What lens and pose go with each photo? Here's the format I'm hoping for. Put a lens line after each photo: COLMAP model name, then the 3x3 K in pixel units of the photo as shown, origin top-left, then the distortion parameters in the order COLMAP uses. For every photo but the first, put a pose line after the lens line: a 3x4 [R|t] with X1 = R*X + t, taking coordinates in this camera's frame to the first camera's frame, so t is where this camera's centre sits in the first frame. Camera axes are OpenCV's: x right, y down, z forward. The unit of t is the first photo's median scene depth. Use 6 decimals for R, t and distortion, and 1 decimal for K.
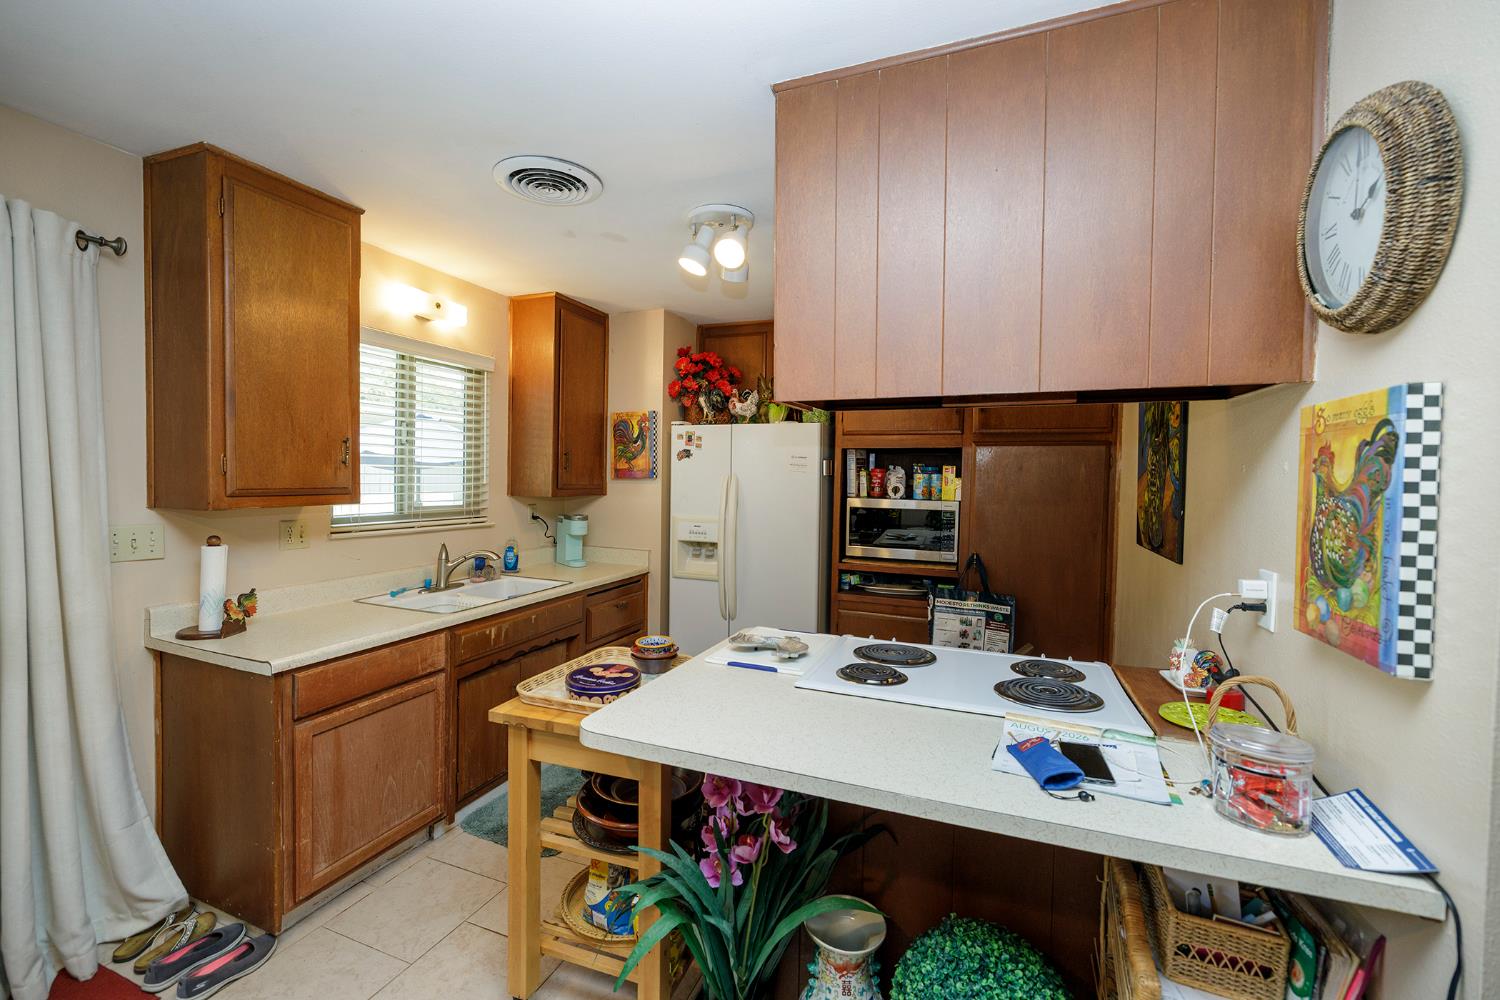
lens RADIAL K [[625.9, 0, 737.7], [0, 625.9, 492.7], [0, 0, 1]] dist [0.001040, -0.000894]
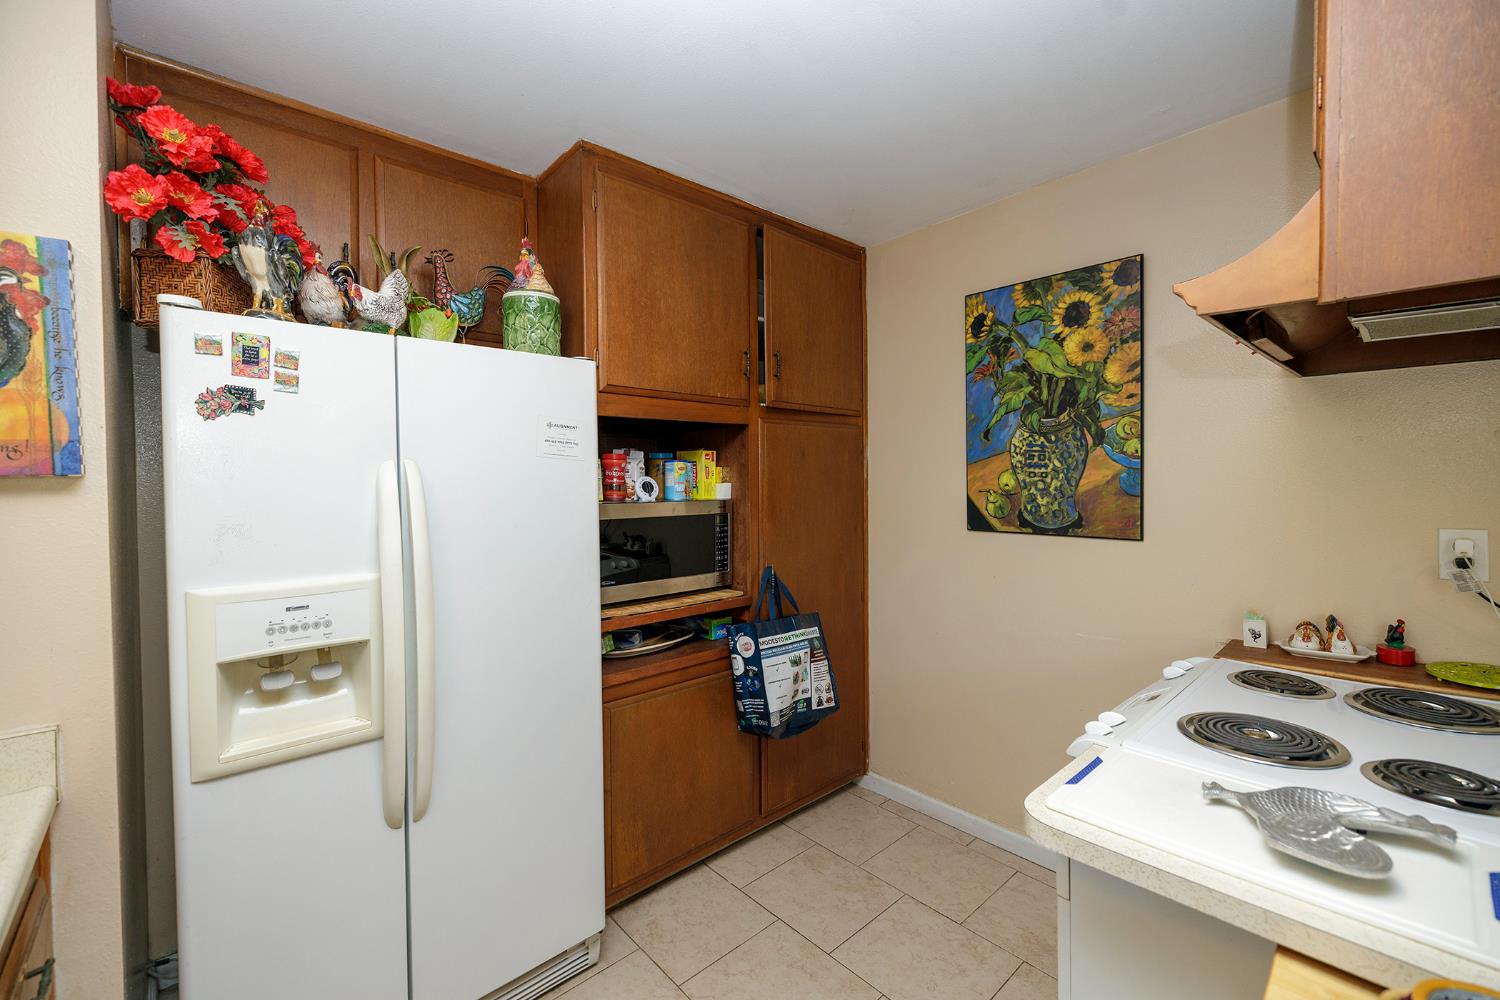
lens RADIAL K [[625.9, 0, 738.3], [0, 625.9, 494.6], [0, 0, 1]] dist [0.001040, -0.000894]
pose [[0.440828, -0.041122, 0.896649, -0.412299], [0.045890, 0.998676, 0.023240, -0.011714], [-0.896418, 0.030902, 0.442131, 0.952212]]
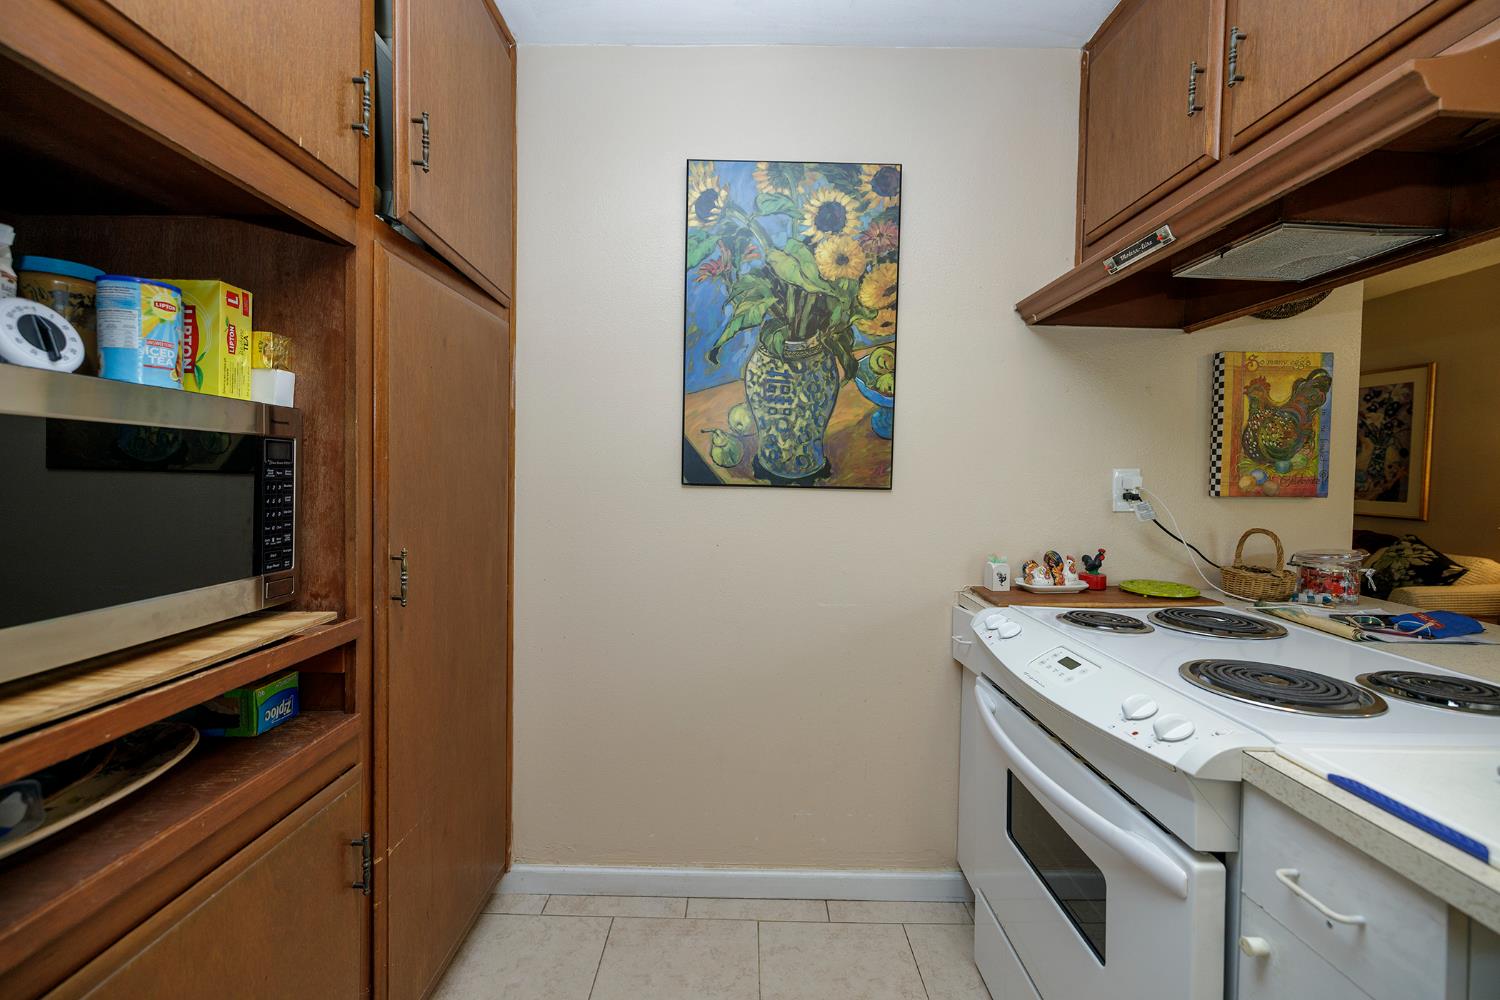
lens RADIAL K [[625.9, 0, 743.1], [0, 625.9, 492.8], [0, 0, 1]] dist [0.001040, -0.000894]
pose [[-0.373606, -0.049176, 0.926283, -0.045188], [0.005014, 0.998472, 0.055031, 0.057301], [-0.927574, 0.025205, -0.372789, 1.287747]]
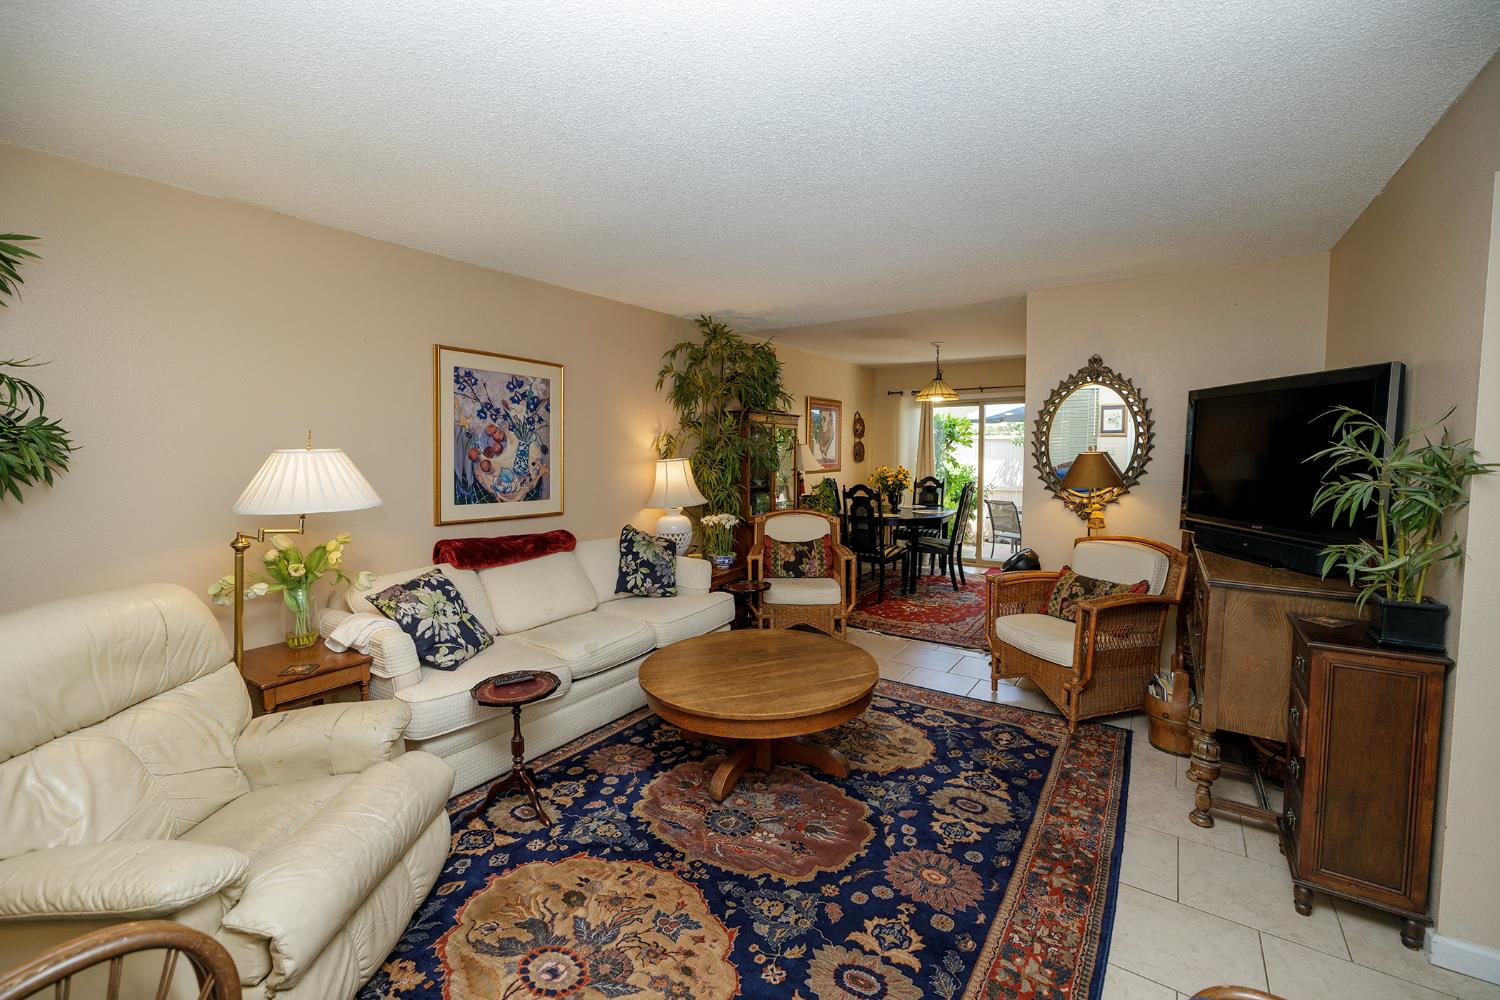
lens RADIAL K [[625.9, 0, 741.0], [0, 625.9, 492.5], [0, 0, 1]] dist [0.001040, -0.000894]
pose [[-0.215170, 0.055327, -0.975008, 2.348102], [-0.028189, 0.997626, 0.062831, 0.045796], [0.976170, 0.041004, -0.213100, -0.106071]]
